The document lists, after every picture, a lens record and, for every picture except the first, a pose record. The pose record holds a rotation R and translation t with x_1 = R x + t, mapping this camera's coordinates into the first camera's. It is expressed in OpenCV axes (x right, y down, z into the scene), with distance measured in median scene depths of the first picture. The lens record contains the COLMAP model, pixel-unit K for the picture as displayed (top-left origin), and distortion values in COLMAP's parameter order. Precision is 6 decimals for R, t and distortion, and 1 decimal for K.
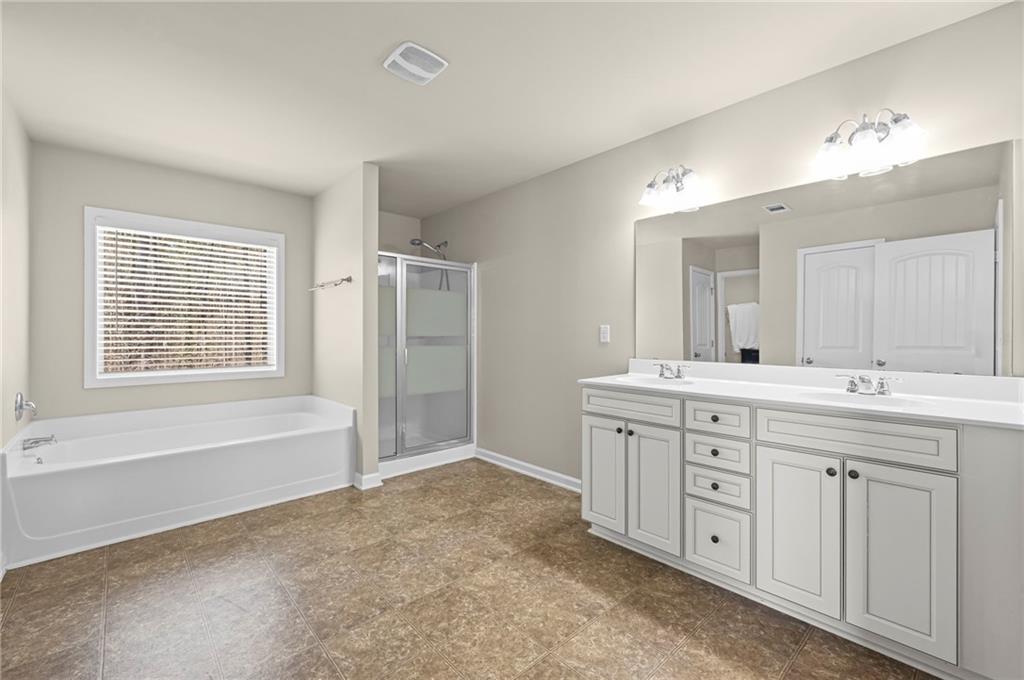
lens RADIAL K [[418.7, 0, 491.2], [0, 418.7, 324.4], [0, 0, 1]] dist [0.043782, -0.022577]
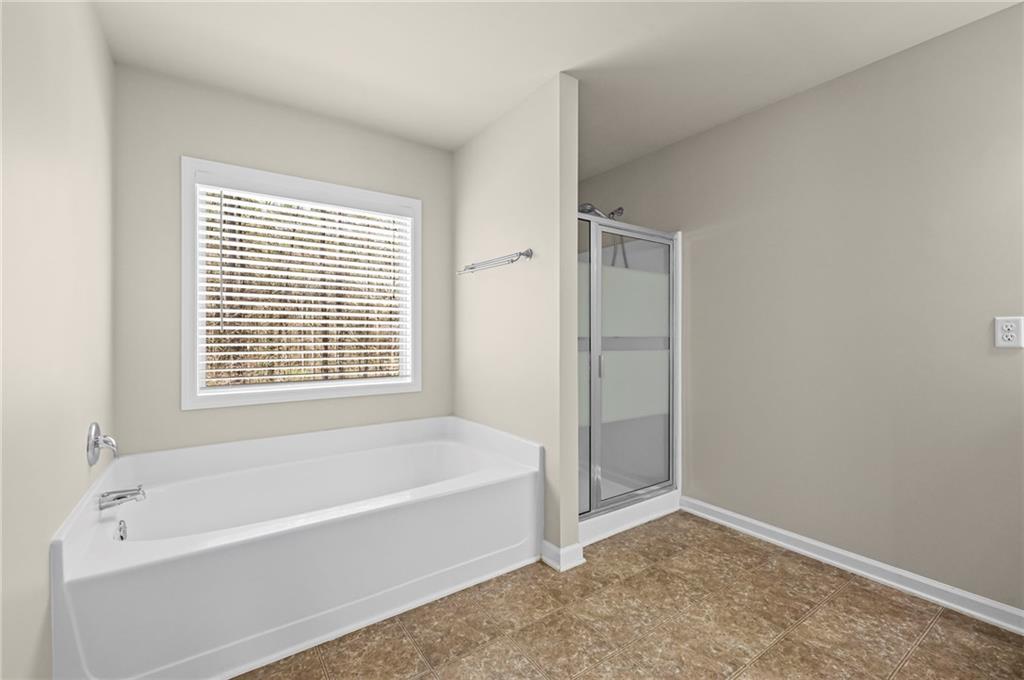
lens RADIAL K [[426.0, 0, 510.9], [0, 426.0, 335.8], [0, 0, 1]] dist [-0.003700, -0.000083]
pose [[0.992379, -0.000361, -0.123219, -0.232576], [0.003664, 0.999640, 0.026584, 0.005721], [0.123166, -0.026833, 0.992023, 0.262360]]
